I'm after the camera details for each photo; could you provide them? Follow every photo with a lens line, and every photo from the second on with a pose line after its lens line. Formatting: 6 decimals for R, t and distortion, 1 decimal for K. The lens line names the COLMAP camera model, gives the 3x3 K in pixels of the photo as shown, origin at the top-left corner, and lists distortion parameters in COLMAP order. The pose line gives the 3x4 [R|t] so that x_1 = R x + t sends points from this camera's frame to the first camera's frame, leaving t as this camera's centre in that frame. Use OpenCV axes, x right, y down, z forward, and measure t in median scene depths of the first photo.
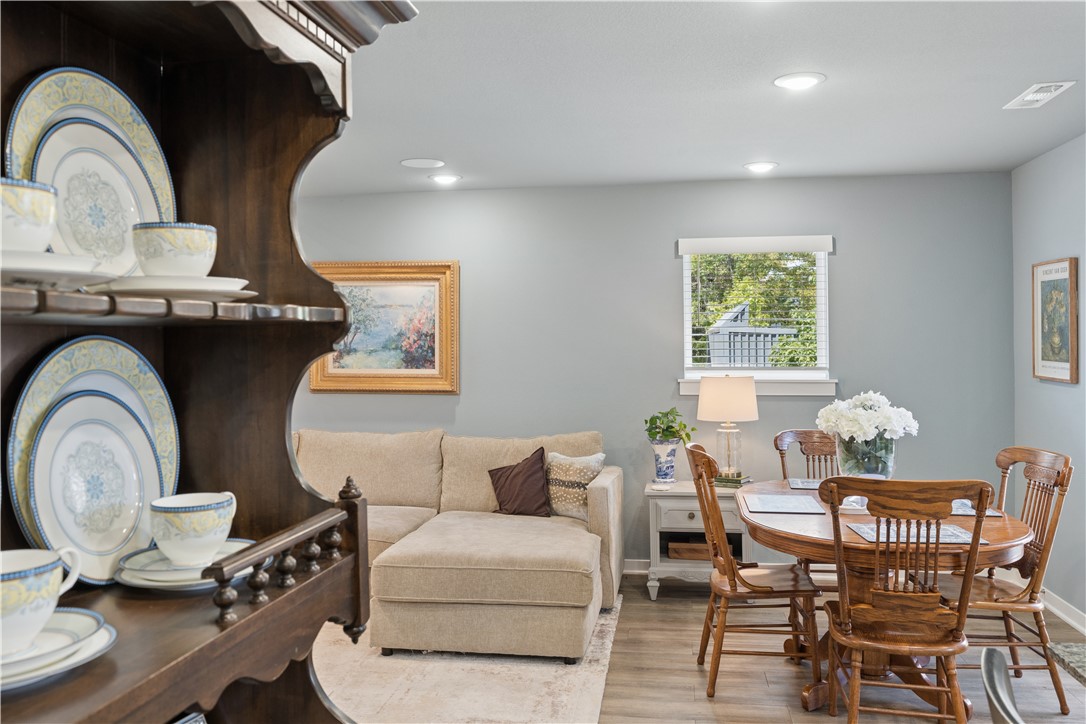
lens RADIAL K [[870.3, 0, 542.5], [0, 870.3, 339.5], [0, 0, 1]] dist [0.001403, -0.003397]
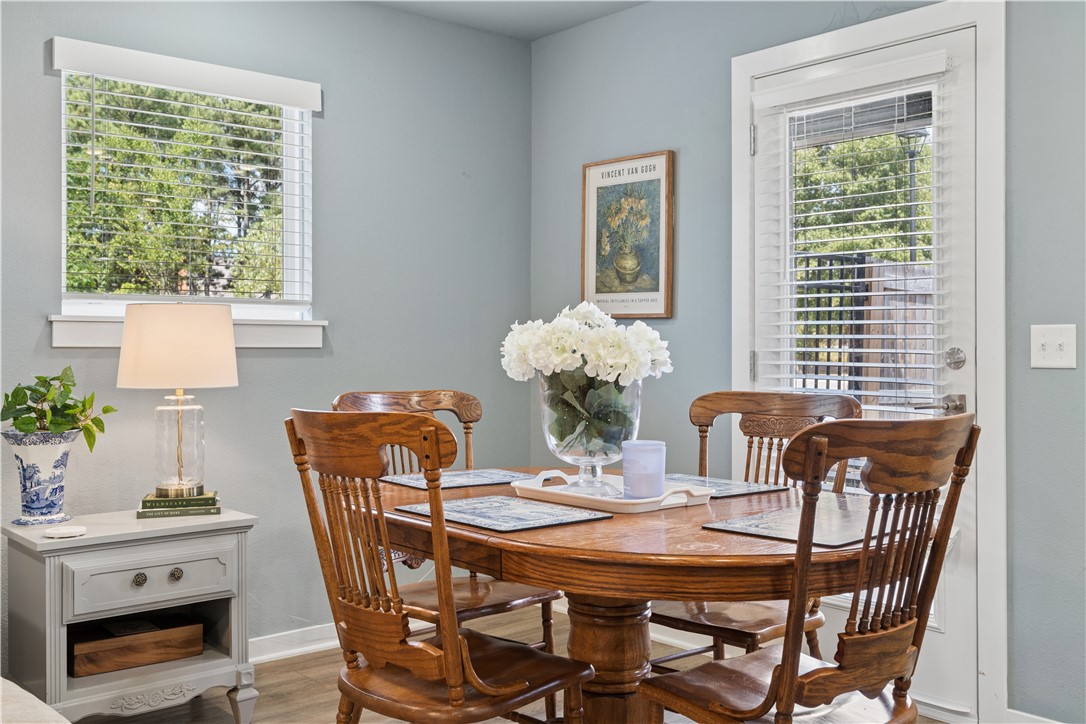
lens RADIAL K [[1059.7, 0, 545.6], [0, 1059.7, 336.5], [0, 0, 1]] dist [0.001667, -0.002760]
pose [[0.646433, 0.015474, 0.762813, -0.133054], [-0.009880, 0.999880, -0.011911, 0.066429], [-0.762906, 0.000163, 0.646509, 0.415365]]
